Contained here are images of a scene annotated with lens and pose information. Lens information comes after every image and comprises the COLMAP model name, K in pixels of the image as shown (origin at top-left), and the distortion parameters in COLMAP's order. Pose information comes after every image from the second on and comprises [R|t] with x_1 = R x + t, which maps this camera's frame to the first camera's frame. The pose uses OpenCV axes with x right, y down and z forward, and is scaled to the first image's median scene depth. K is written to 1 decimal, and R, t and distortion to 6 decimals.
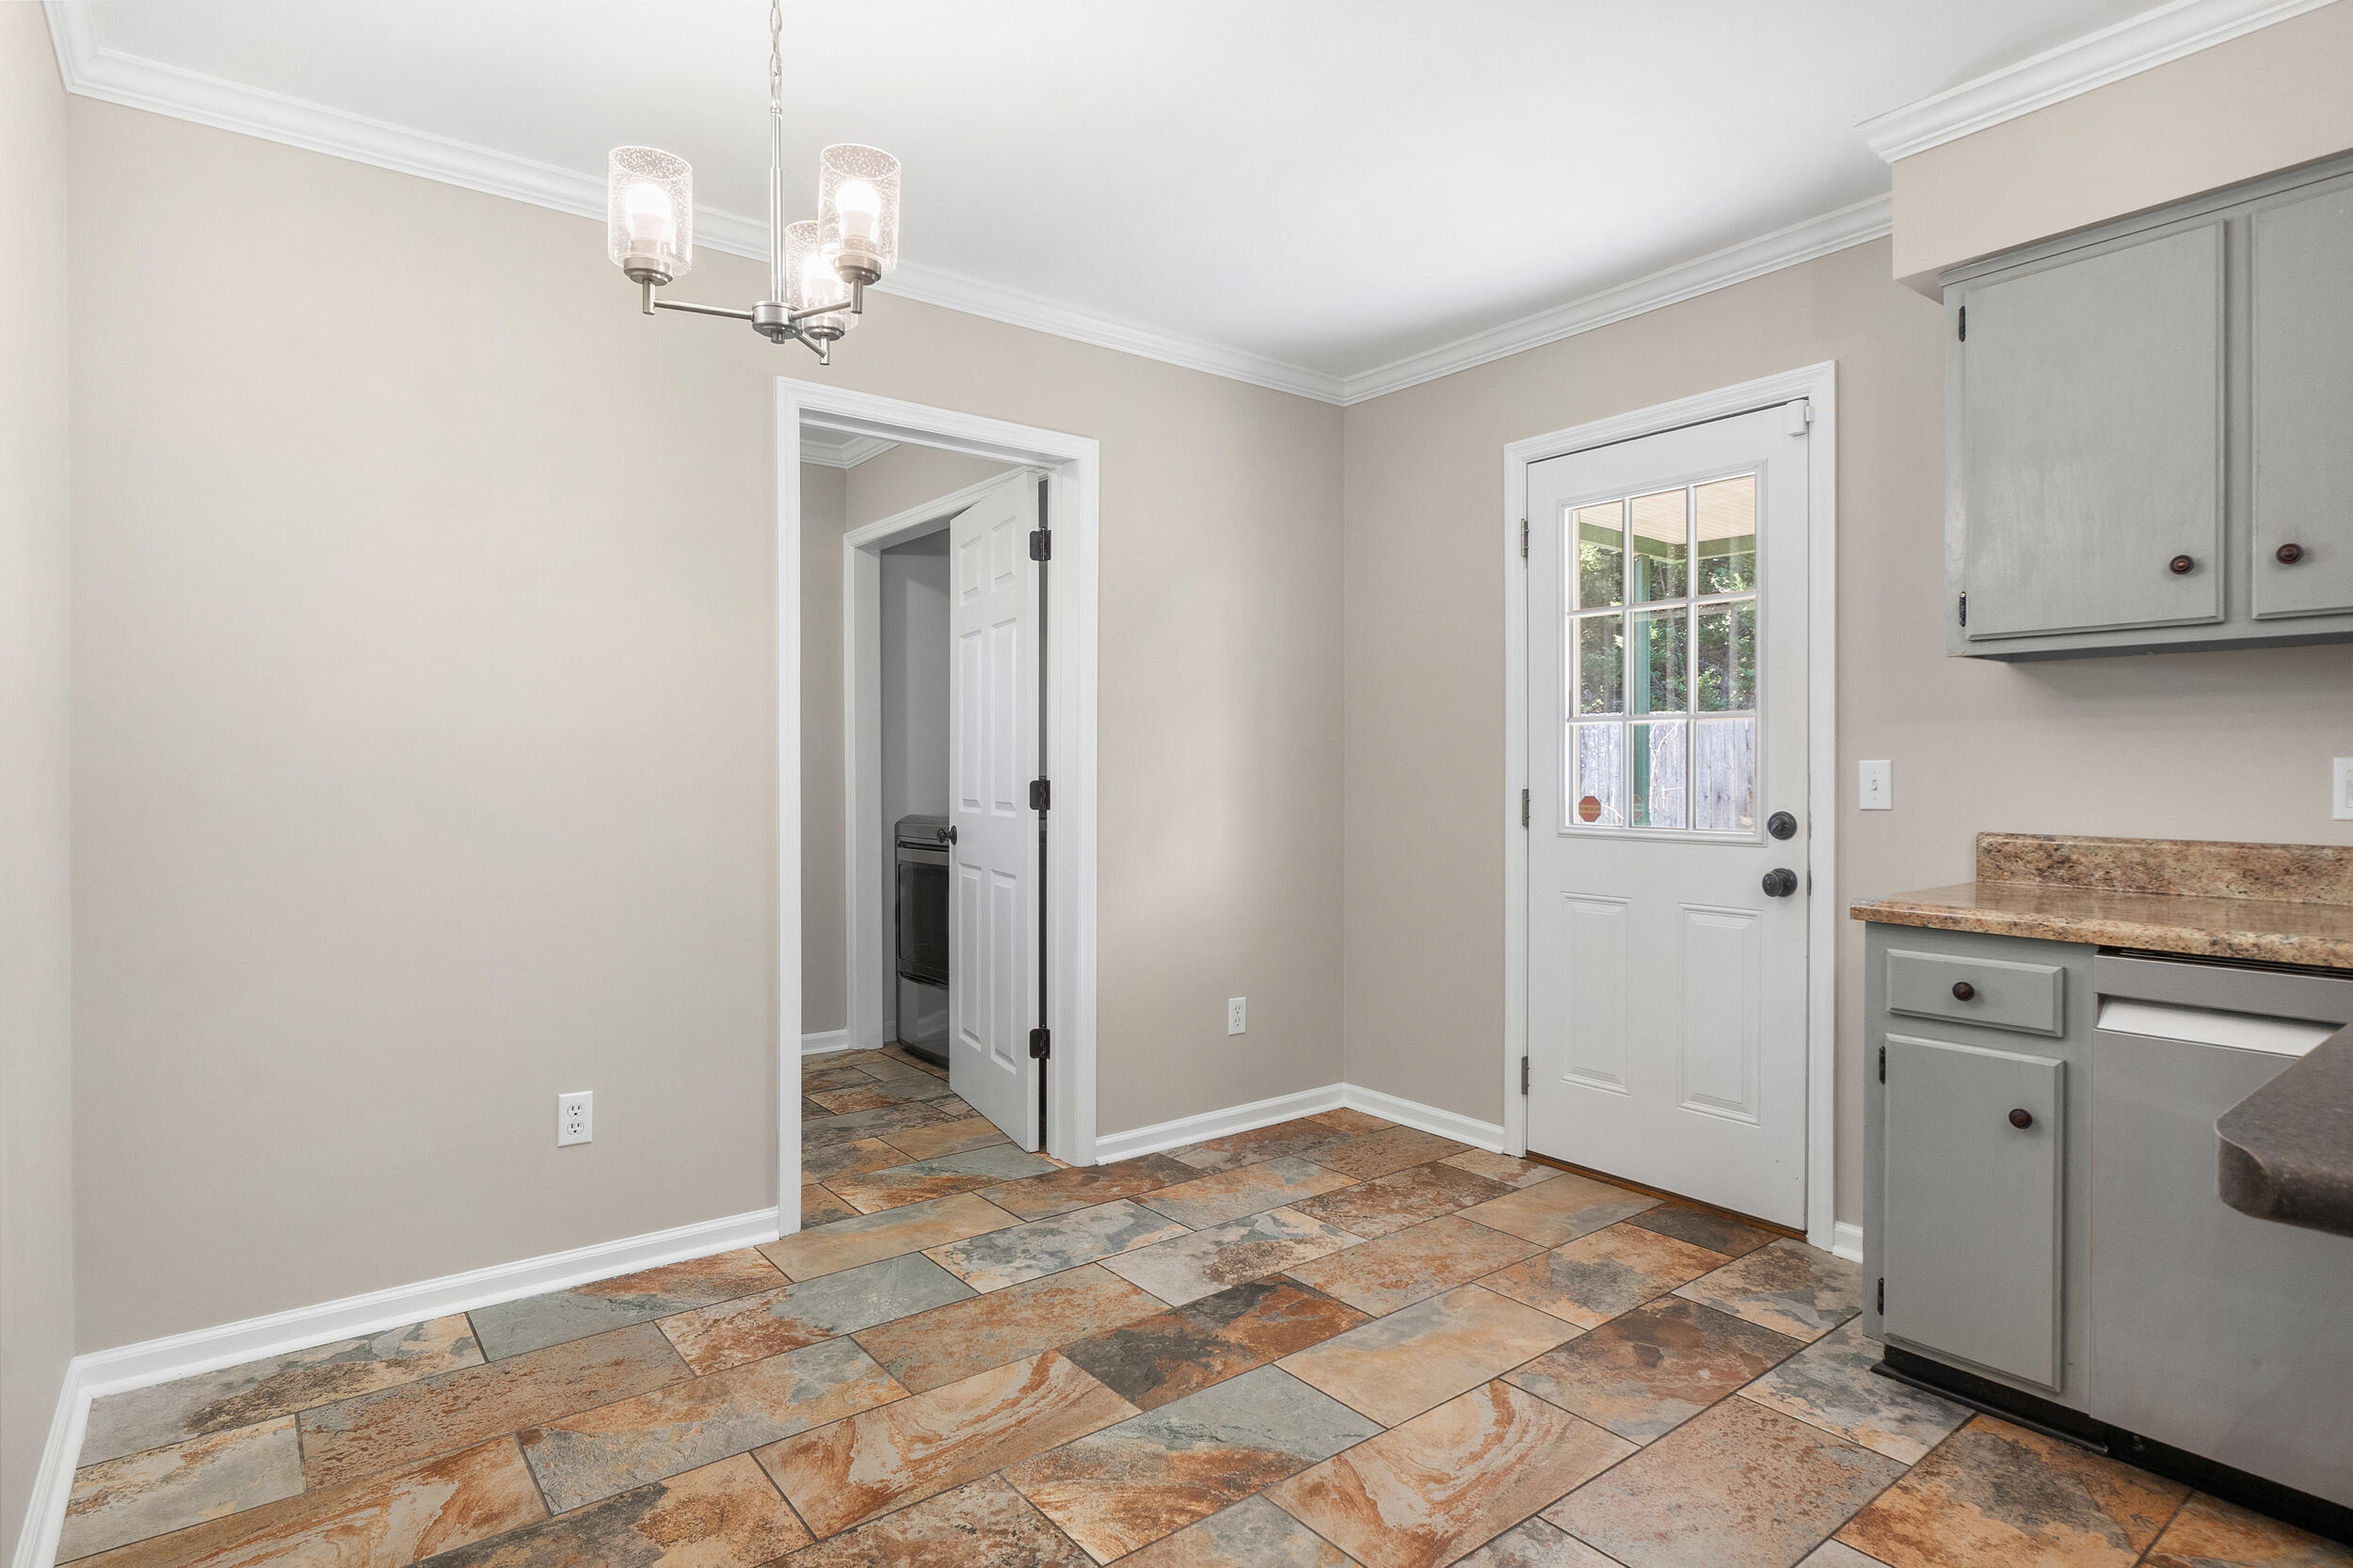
lens RADIAL K [[1313.9, 0, 1194.5], [0, 1313.9, 785.1], [0, 0, 1]] dist [-0.002046, -0.002029]
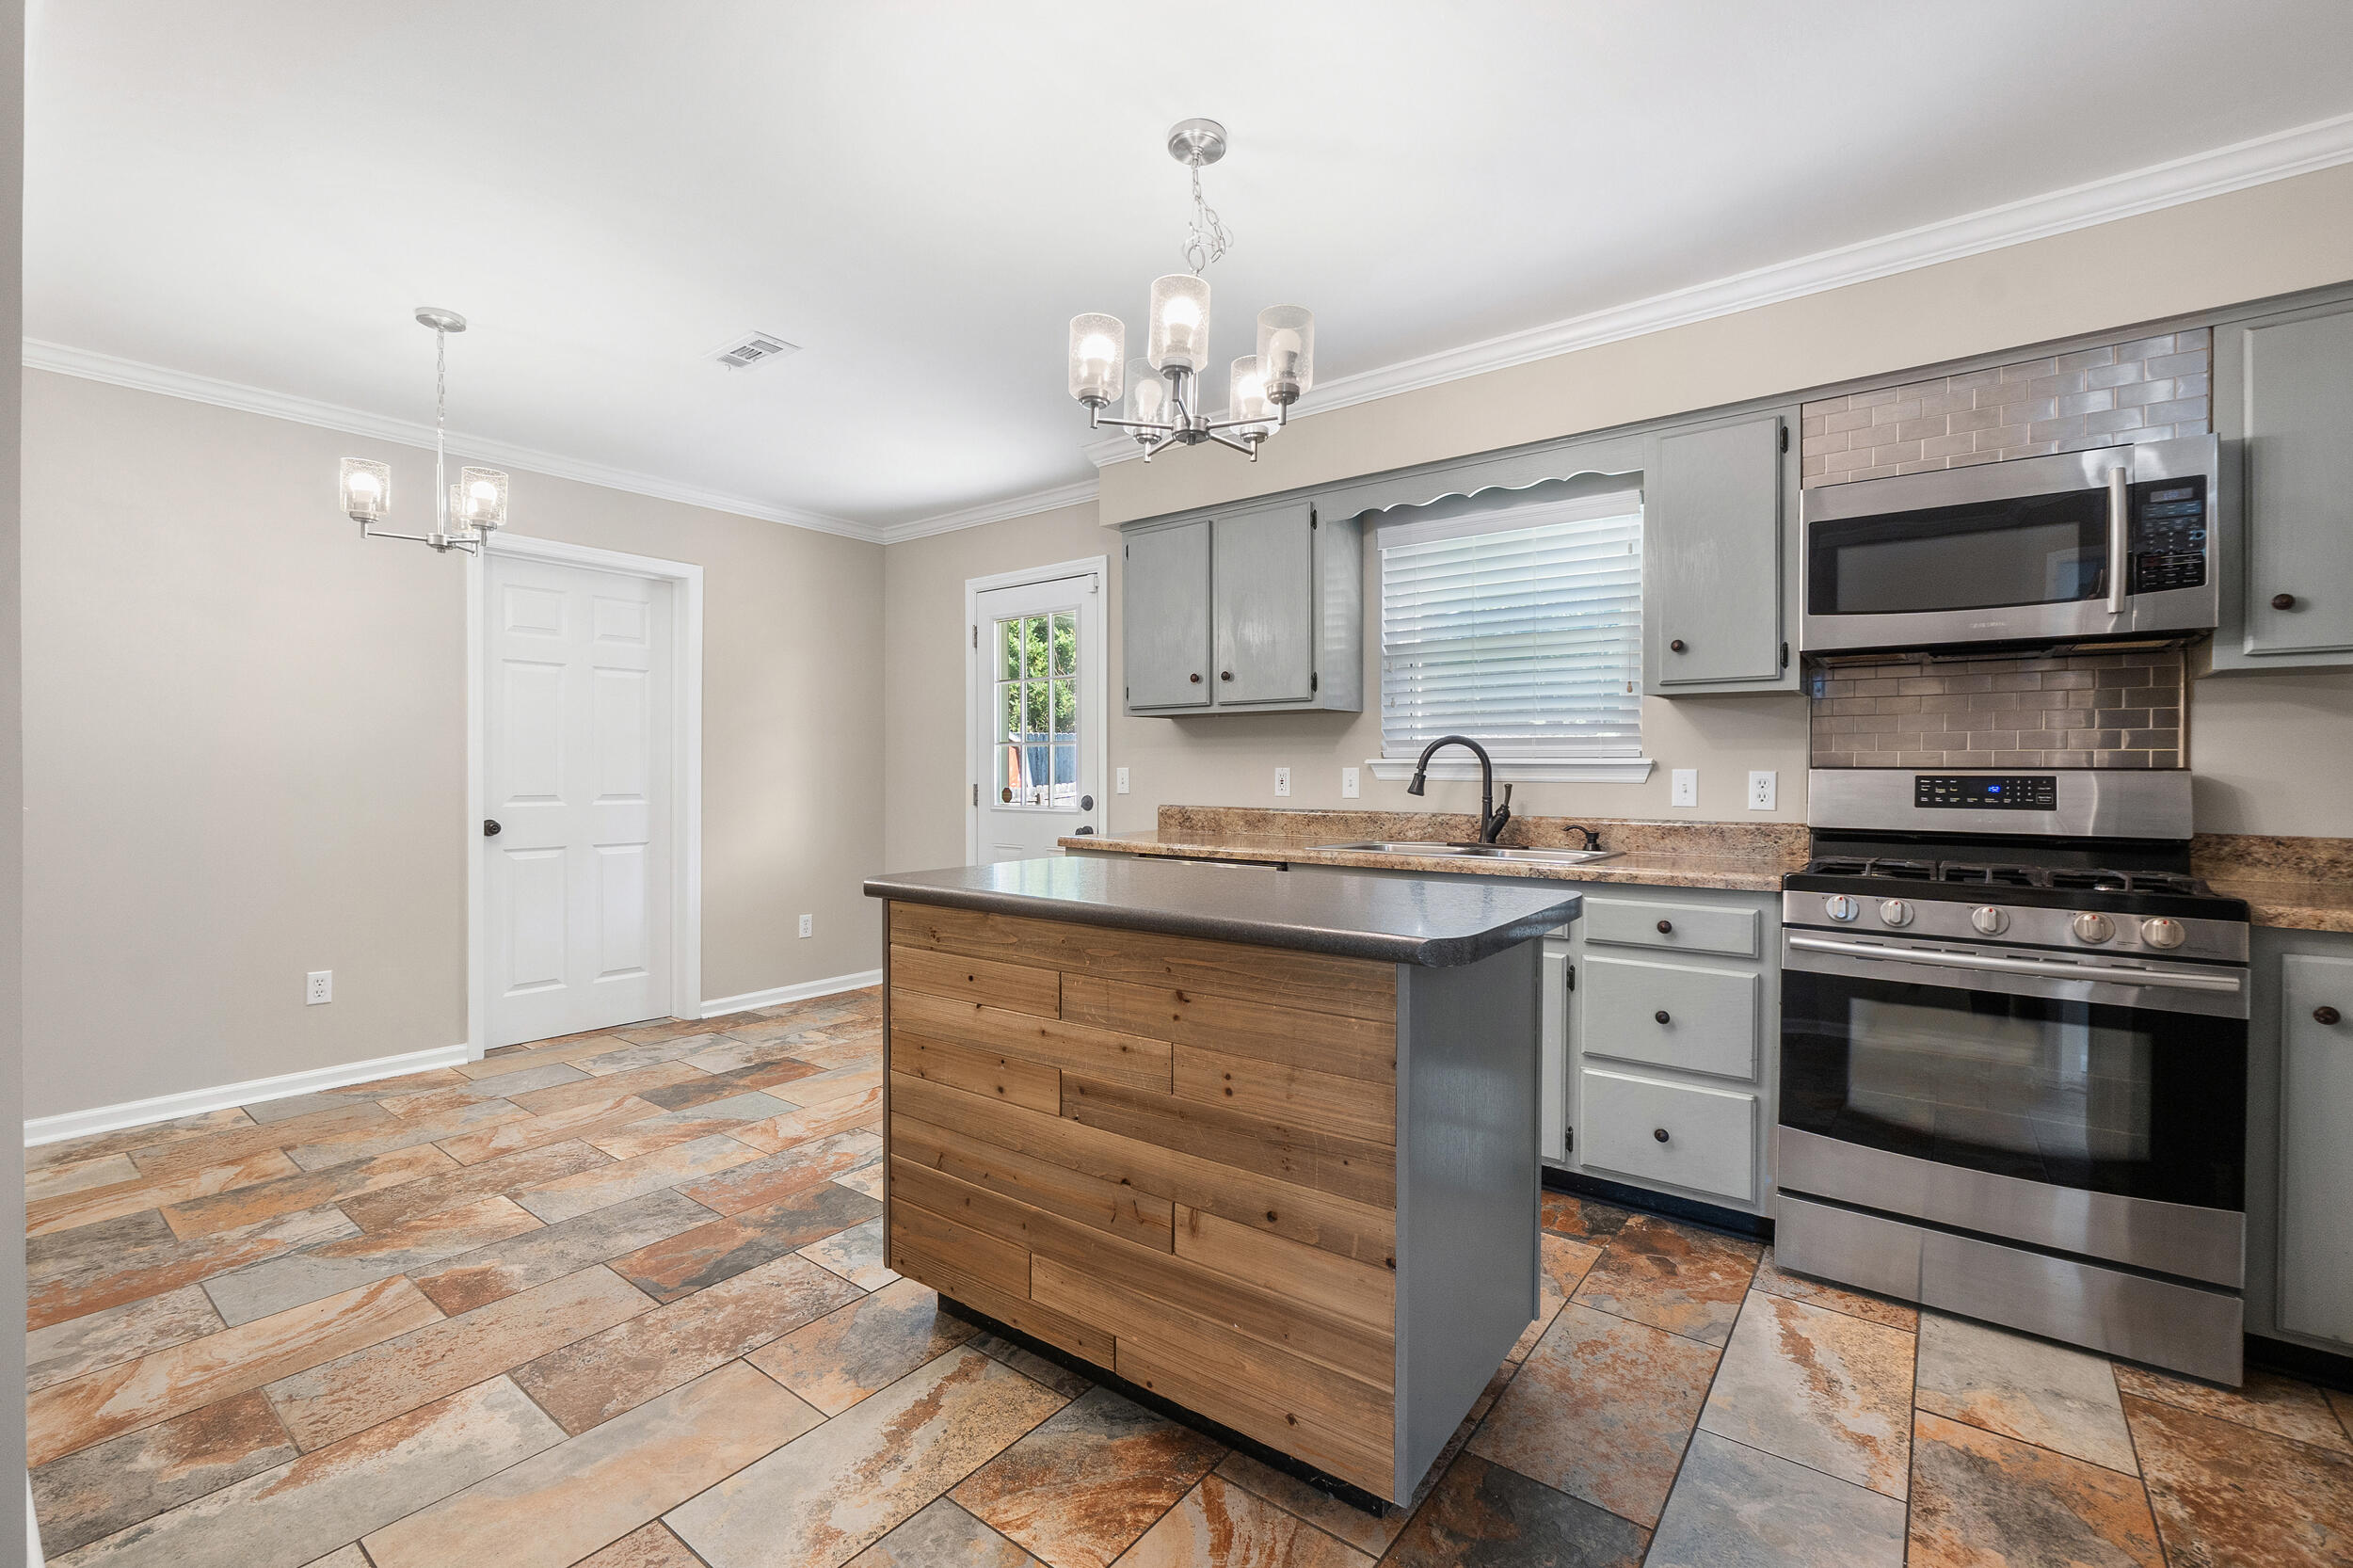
lens RADIAL K [[1006.2, 0, 1162.6], [0, 1006.2, 780.9], [0, 0, 1]] dist [-0.007453, 0.000670]
pose [[0.966404, -0.001279, 0.257024, 0.247108], [0.002104, 0.999993, -0.002938, 0.005627], [-0.257019, 0.003380, 0.966400, -0.526327]]
